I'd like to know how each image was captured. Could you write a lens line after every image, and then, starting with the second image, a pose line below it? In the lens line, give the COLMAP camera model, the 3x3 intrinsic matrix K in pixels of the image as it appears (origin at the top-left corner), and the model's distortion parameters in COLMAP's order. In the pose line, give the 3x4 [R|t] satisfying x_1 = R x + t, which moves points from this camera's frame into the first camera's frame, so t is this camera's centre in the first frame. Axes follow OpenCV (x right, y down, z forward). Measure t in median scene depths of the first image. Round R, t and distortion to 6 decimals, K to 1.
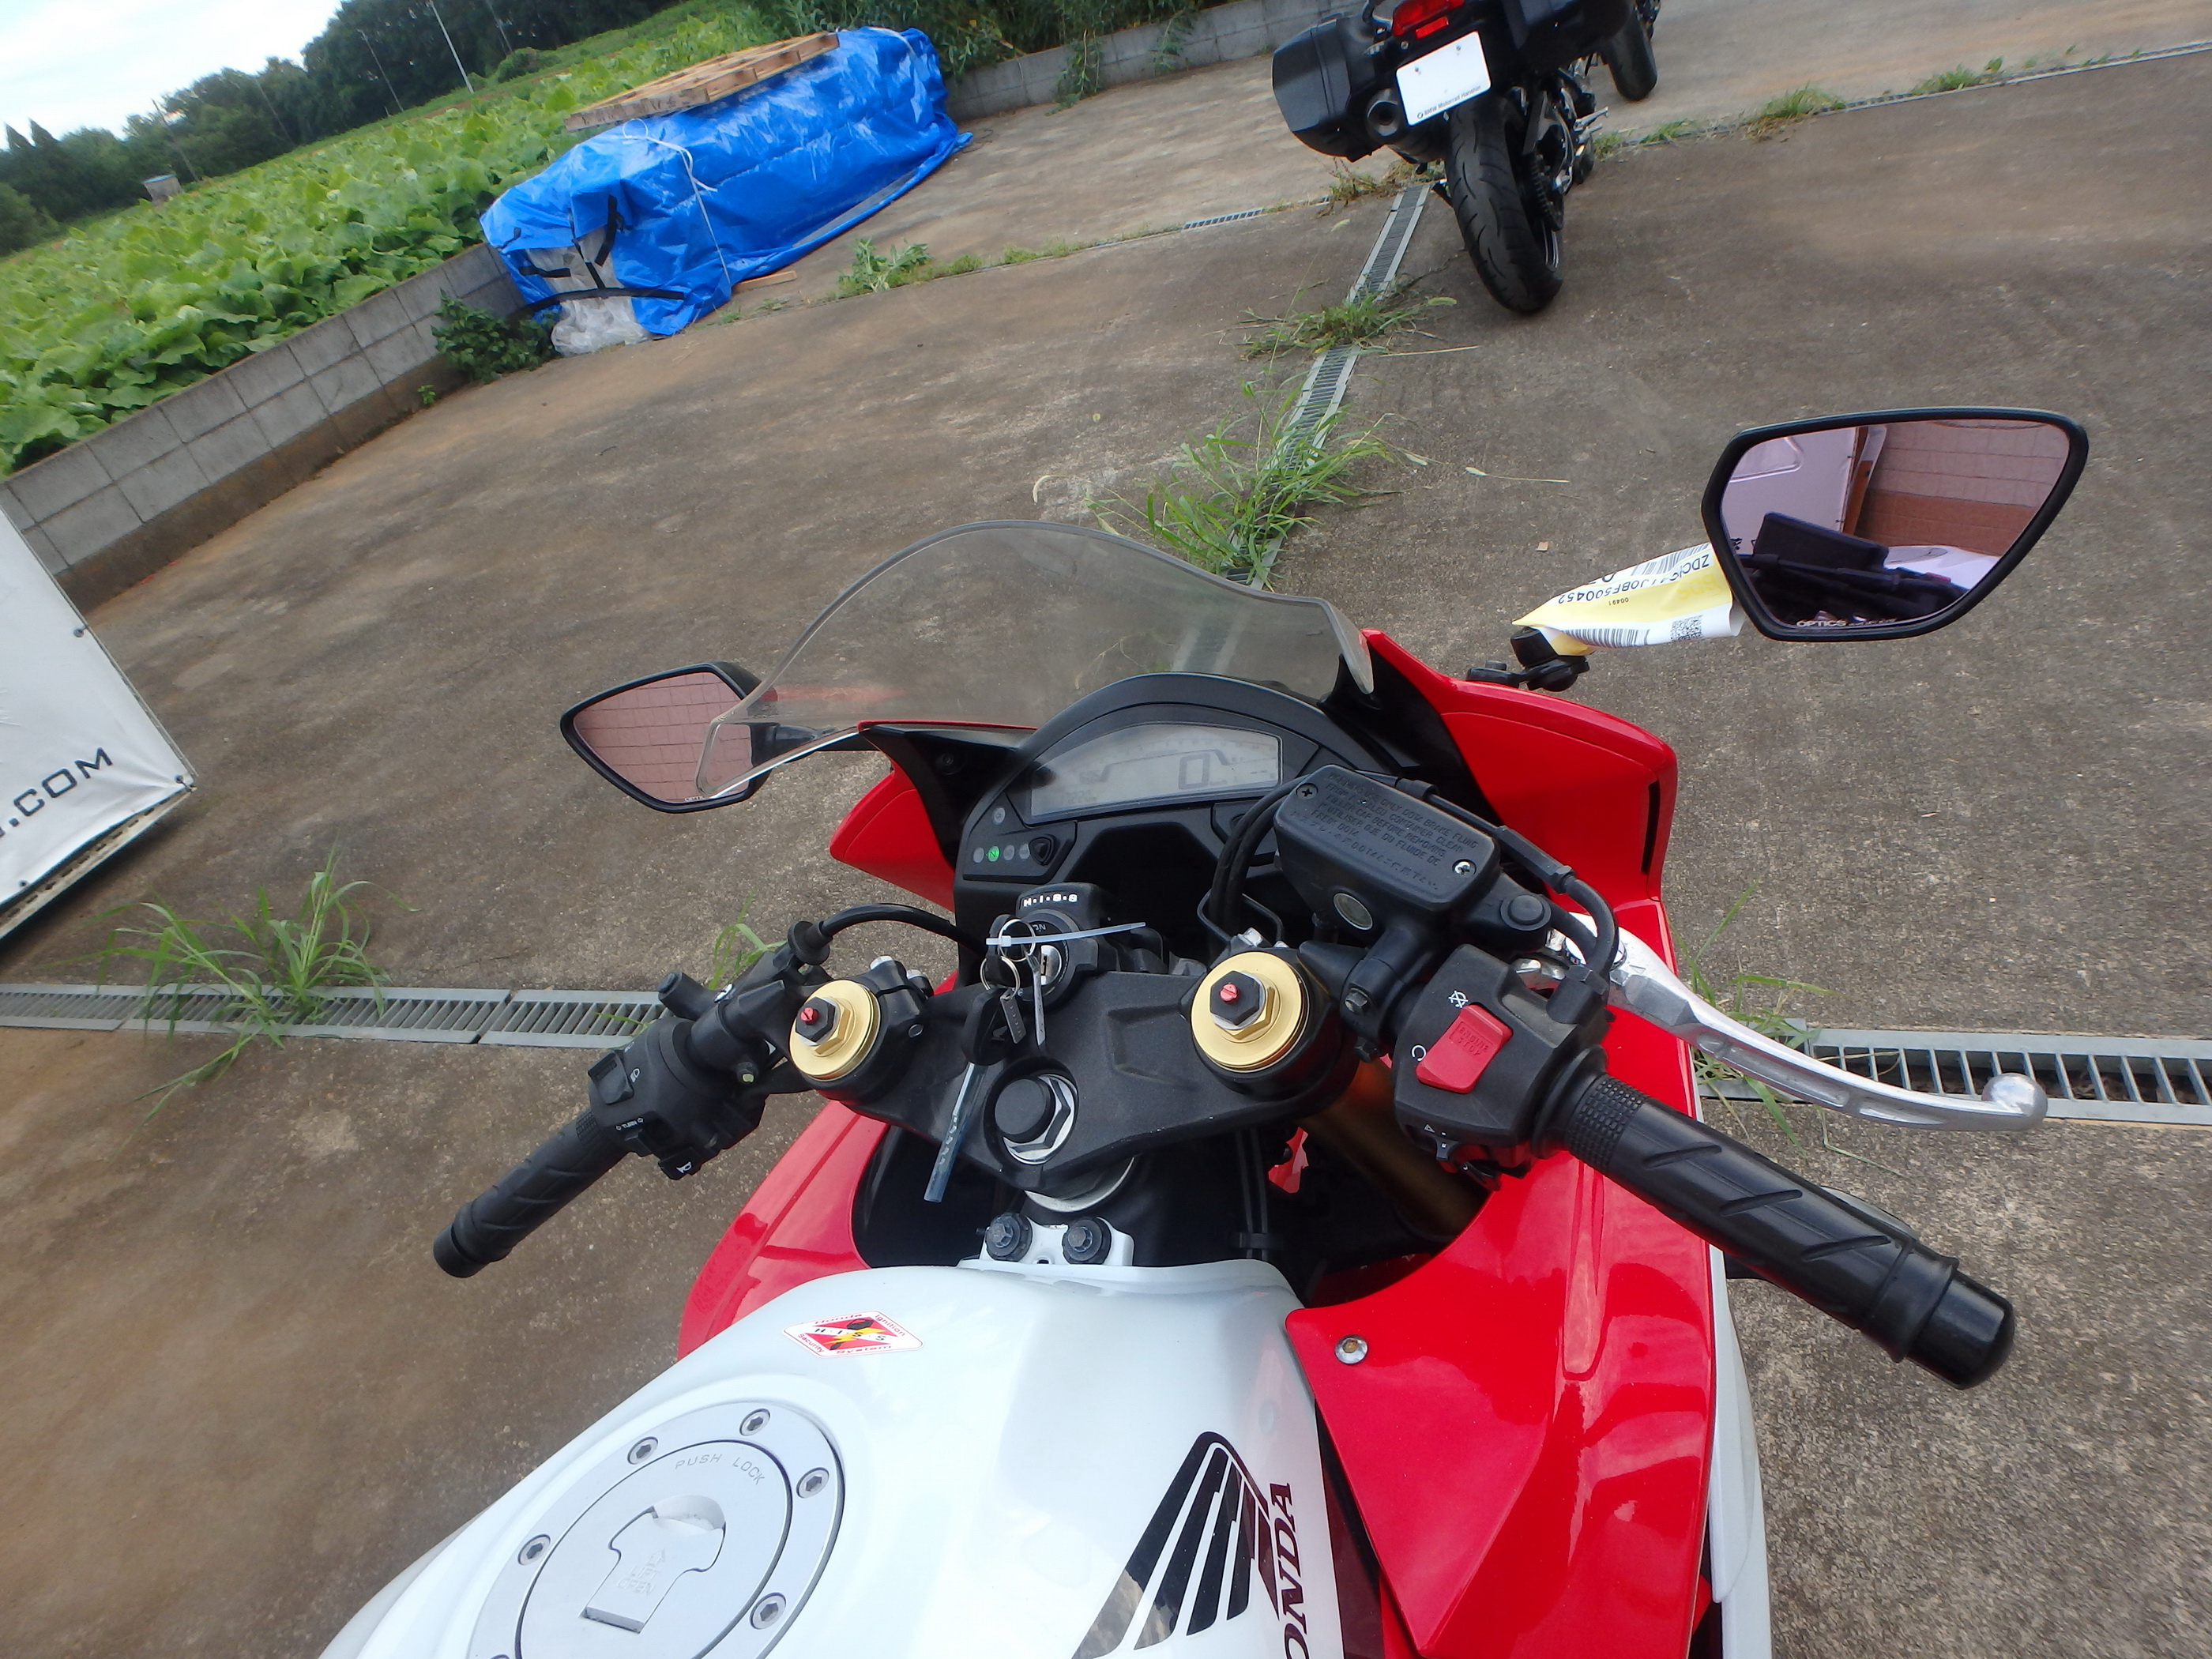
lens RADIAL K [[1370.9, 0, 1121.5], [0, 1370.9, 825.9], [0, 0, 1]] dist [-0.046847, 0.013372]
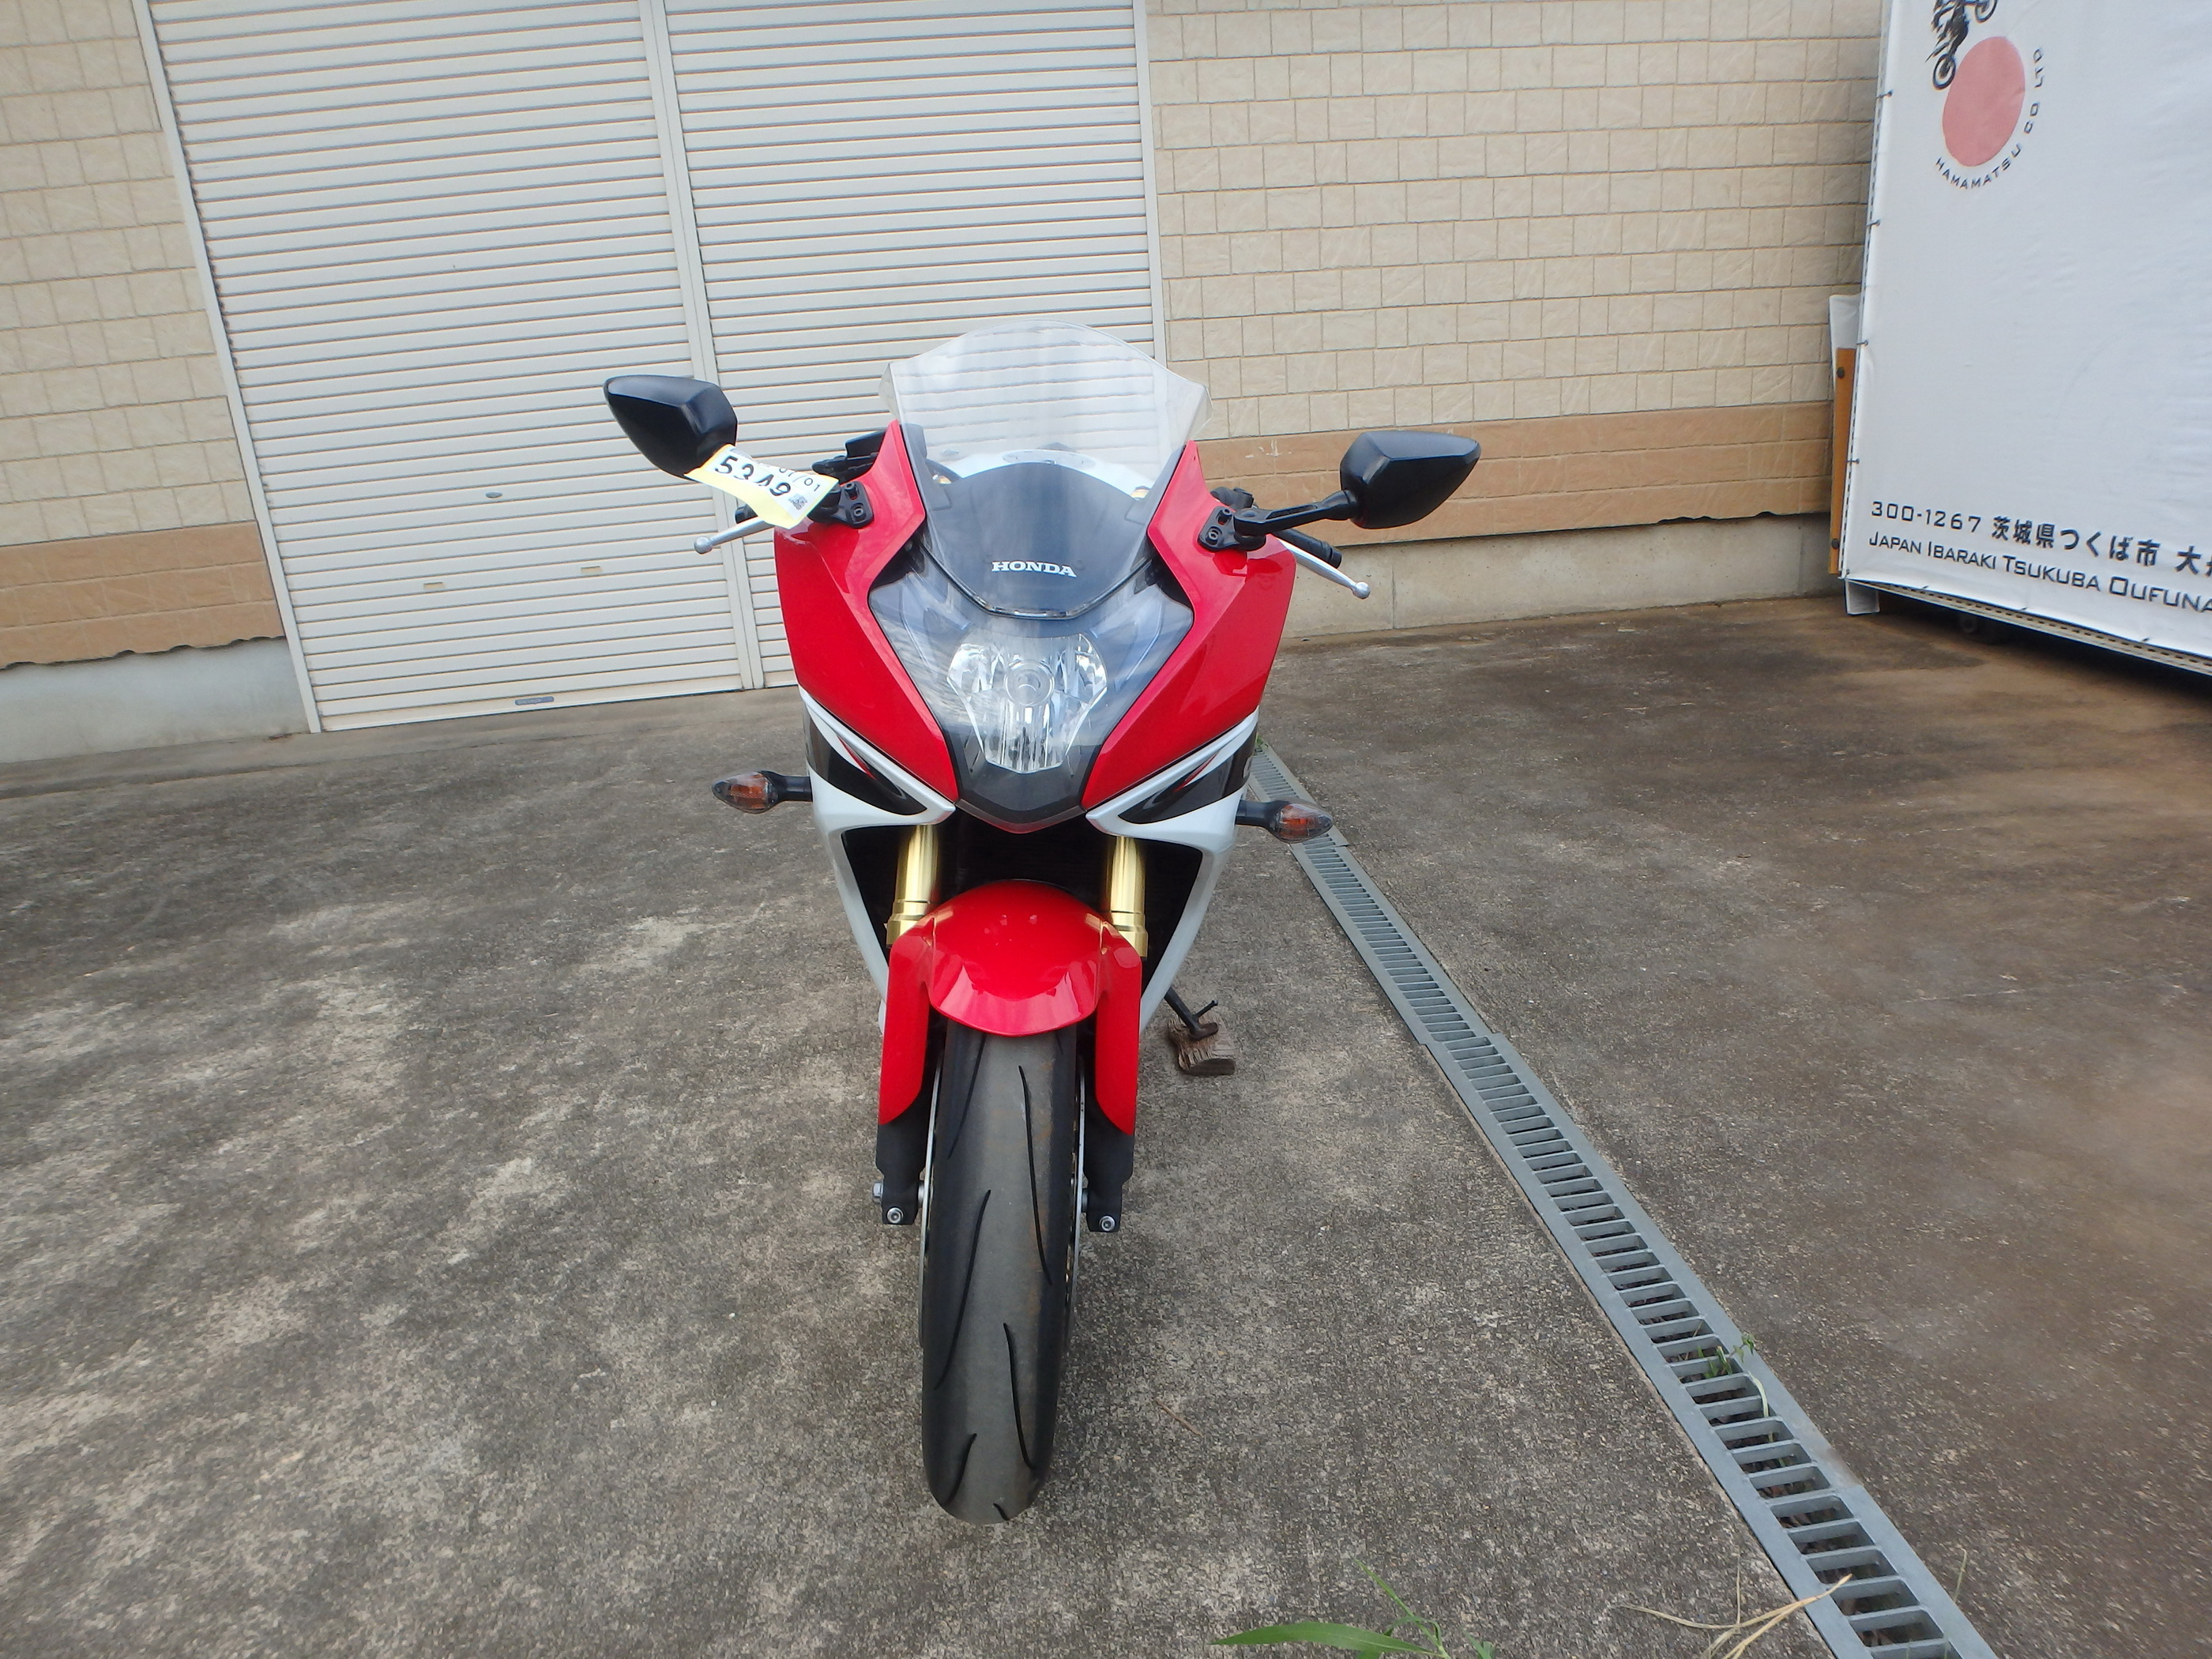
lens RADIAL K [[1370.9, 0, 1137.5], [0, 1370.9, 825.8], [0, 0, 1]] dist [-0.046847, 0.013372]
pose [[-0.874464, 0.410823, -0.257947, 0.153760], [0.016457, 0.556569, 0.830638, -0.371166], [0.484811, 0.722118, -0.493461, 0.638307]]
